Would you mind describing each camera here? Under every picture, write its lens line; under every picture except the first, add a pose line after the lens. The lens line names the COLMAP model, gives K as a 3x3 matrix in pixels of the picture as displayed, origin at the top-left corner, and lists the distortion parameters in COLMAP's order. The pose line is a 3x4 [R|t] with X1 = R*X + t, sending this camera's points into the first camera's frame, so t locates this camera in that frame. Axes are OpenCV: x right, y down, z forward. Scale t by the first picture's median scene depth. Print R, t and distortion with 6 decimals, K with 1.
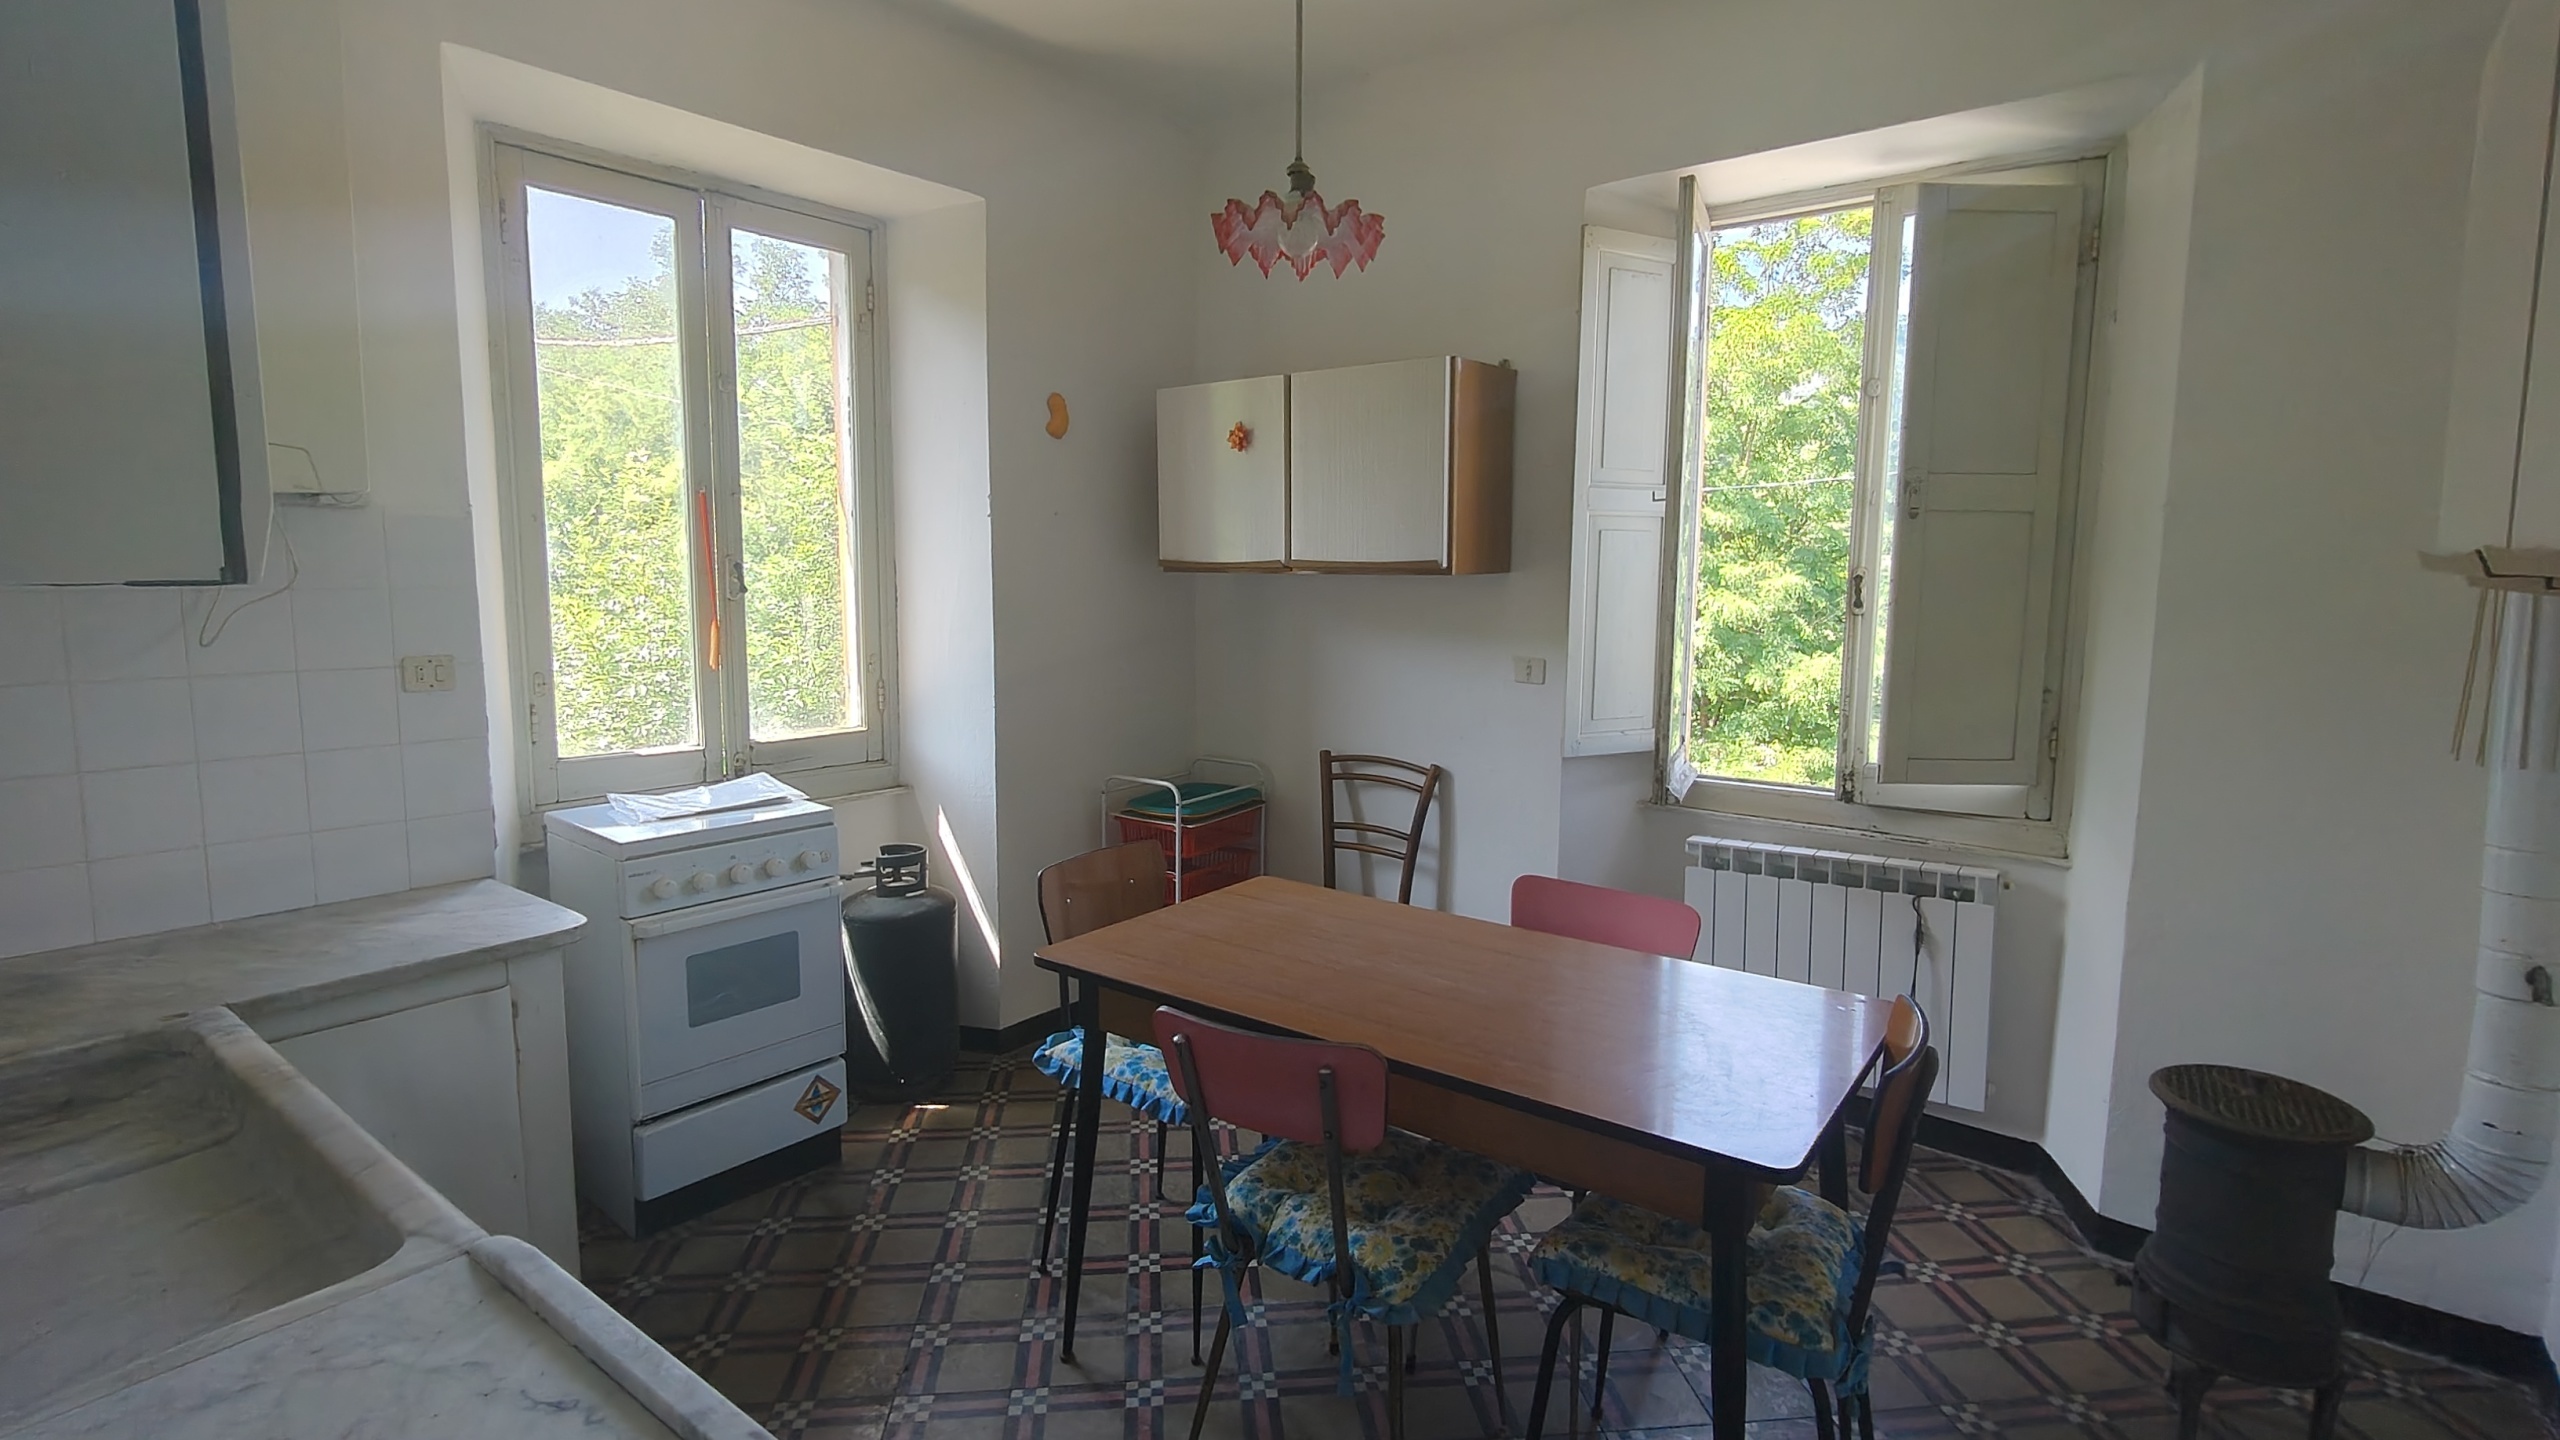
lens RADIAL K [[1198.5, 0, 1272.5], [0, 1198.5, 728.1], [0, 0, 1]] dist [-0.005688, -0.000131]
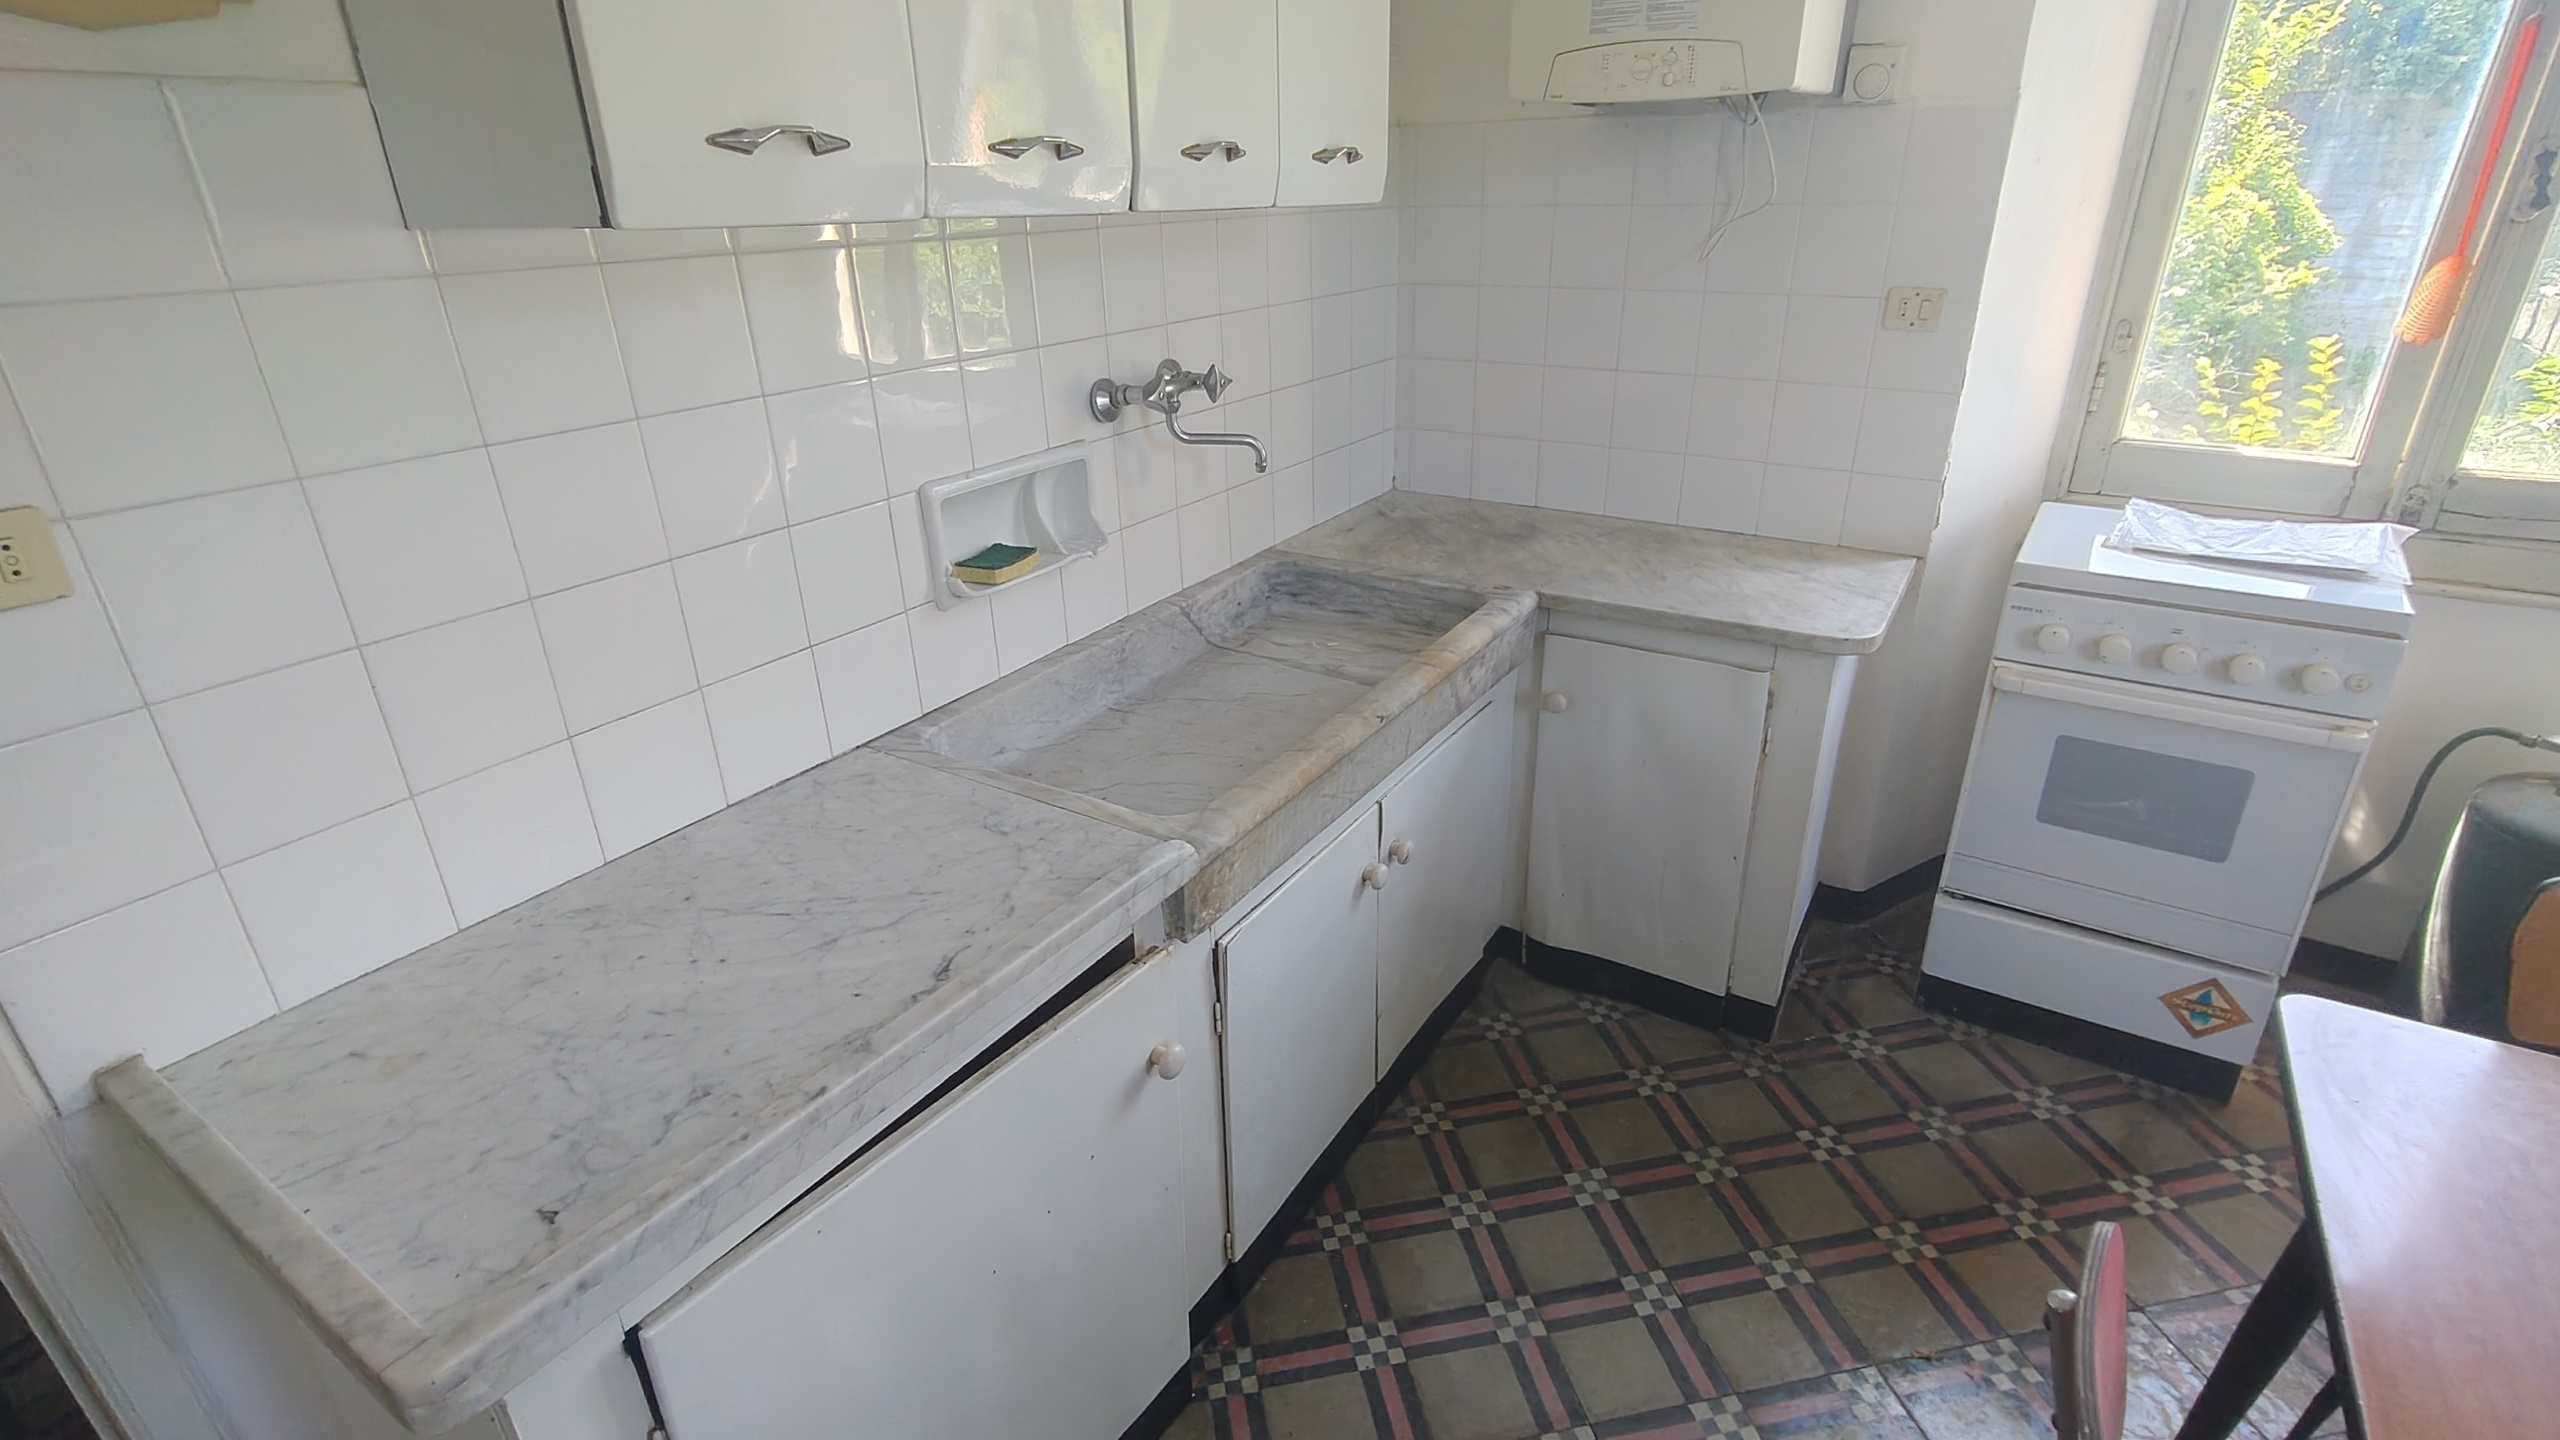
lens RADIAL K [[1198.5, 0, 1275.5], [0, 1198.5, 722.5], [0, 0, 1]] dist [-0.005688, -0.000131]
pose [[0.081200, 0.400319, -0.912771, 0.150552], [-0.106424, 0.914042, 0.391409, -0.056418], [0.991000, 0.065358, 0.116824, 0.424466]]
